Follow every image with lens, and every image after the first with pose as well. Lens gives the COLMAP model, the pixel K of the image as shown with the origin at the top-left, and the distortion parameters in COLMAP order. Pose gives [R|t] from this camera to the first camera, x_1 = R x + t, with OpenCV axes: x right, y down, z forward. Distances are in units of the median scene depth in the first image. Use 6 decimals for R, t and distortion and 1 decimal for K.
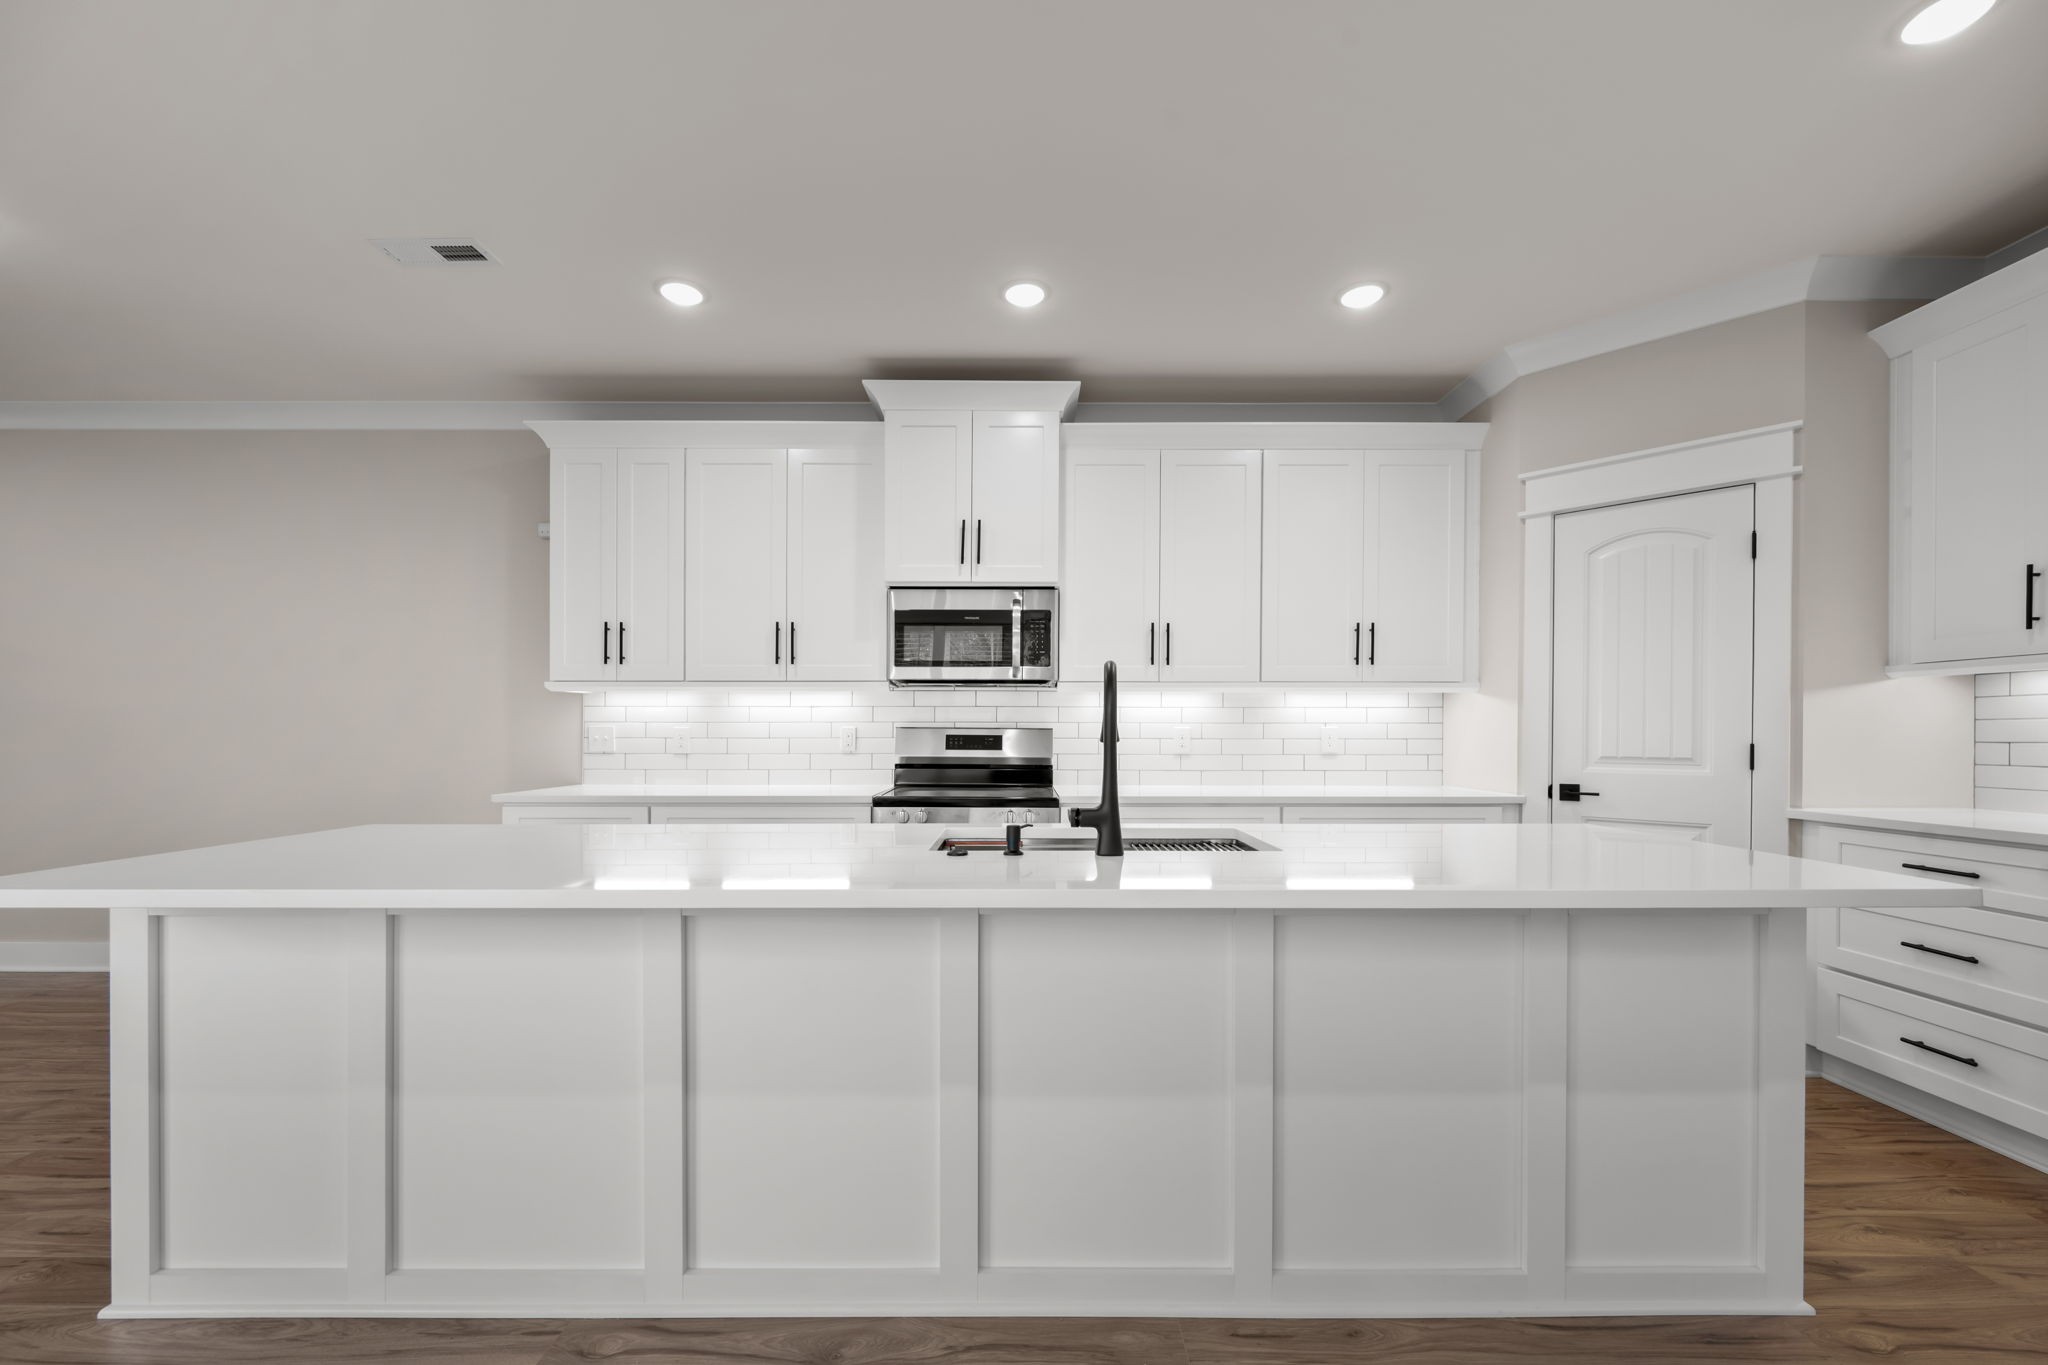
lens RADIAL K [[832.1, 0, 1019.6], [0, 832.1, 727.5], [0, 0, 1]] dist [0.000129, -0.000060]
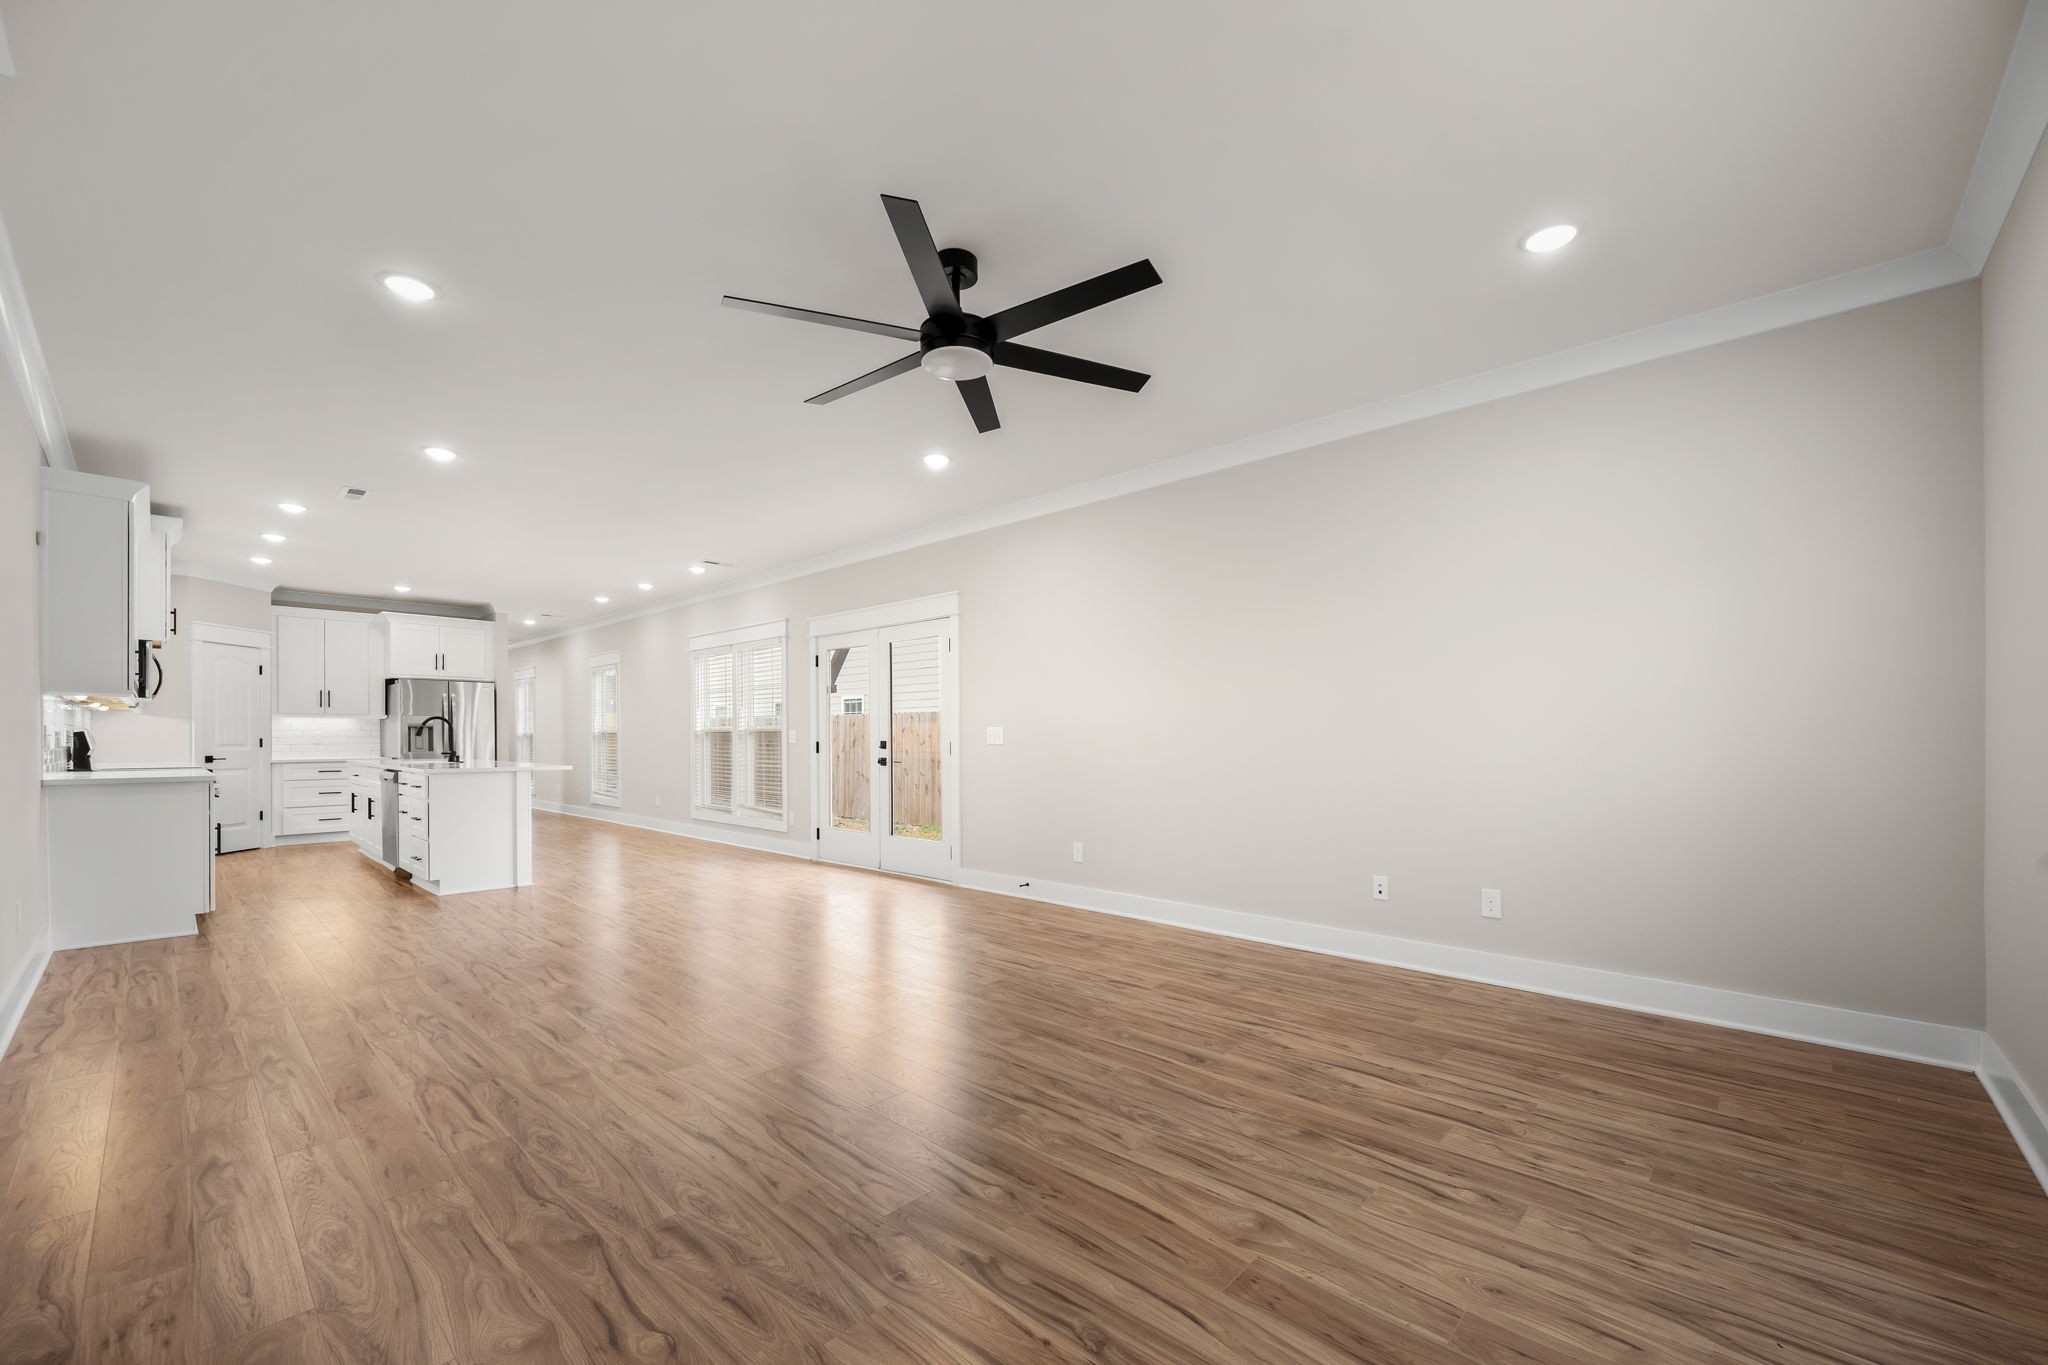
lens RADIAL K [[814.5, 0, 1029.1], [0, 814.5, 737.5], [0, 0, 1]] dist [-0.000115, -0.000201]
pose [[-0.734297, -0.000754, 0.678828, -2.396379], [-0.004700, 0.999981, -0.003973, 0.012856], [-0.678812, -0.006108, -0.734287, 0.998046]]
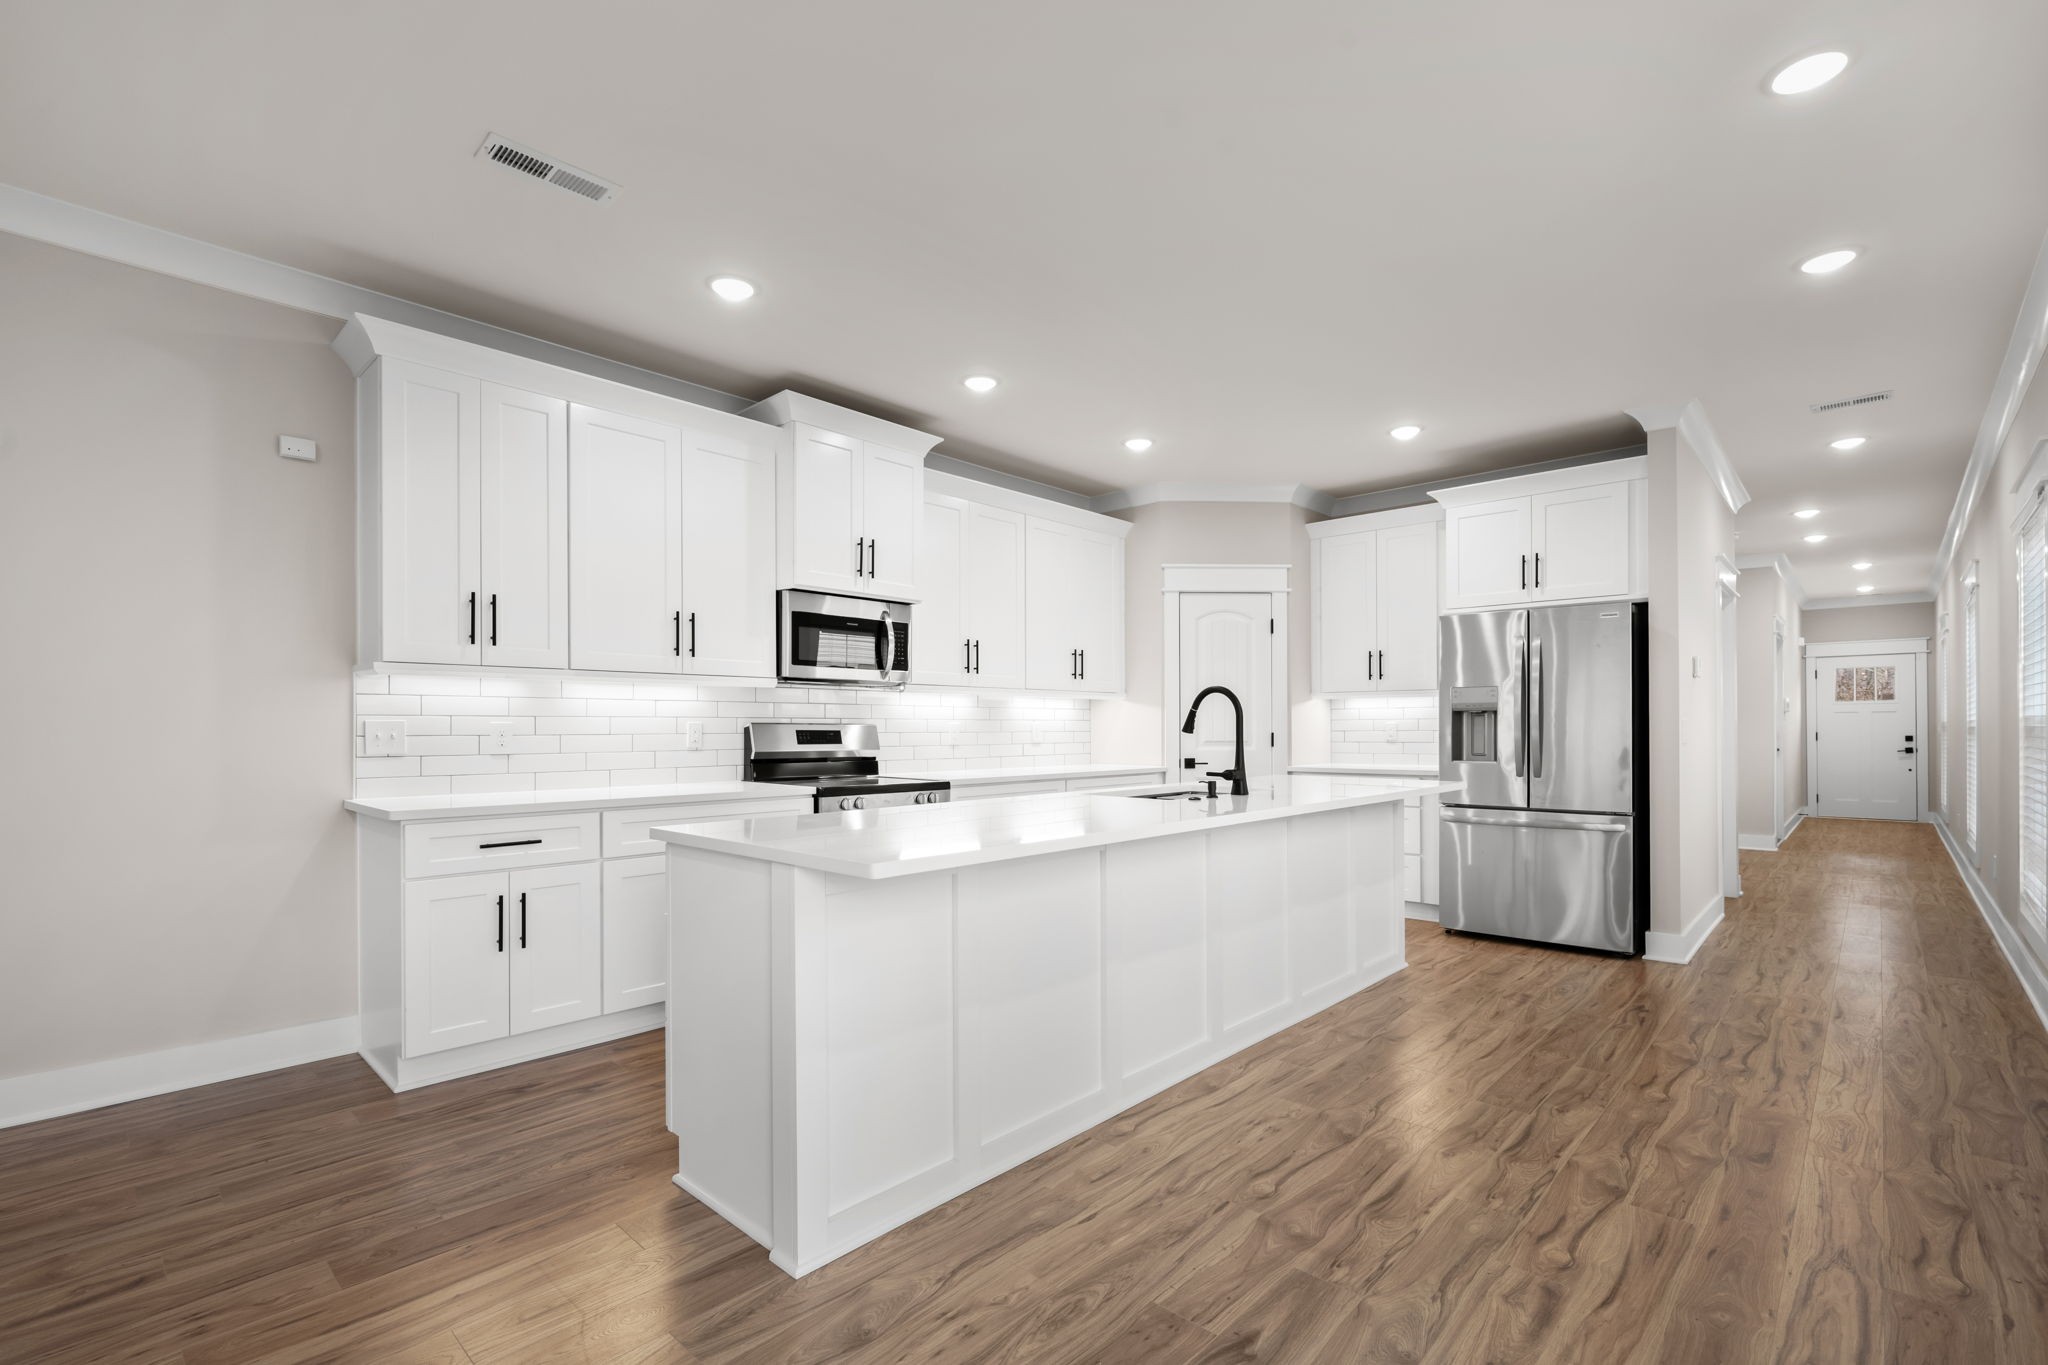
lens RADIAL K [[908.9, 0, 1041.3], [0, 908.9, 732.8], [0, 0, 1]] dist [0.001093, -0.000440]
pose [[0.677522, -0.006897, 0.735470, -0.771570], [-0.001800, 0.999937, 0.011035, -0.001124], [-0.735500, -0.008800, 0.677467, -0.005840]]
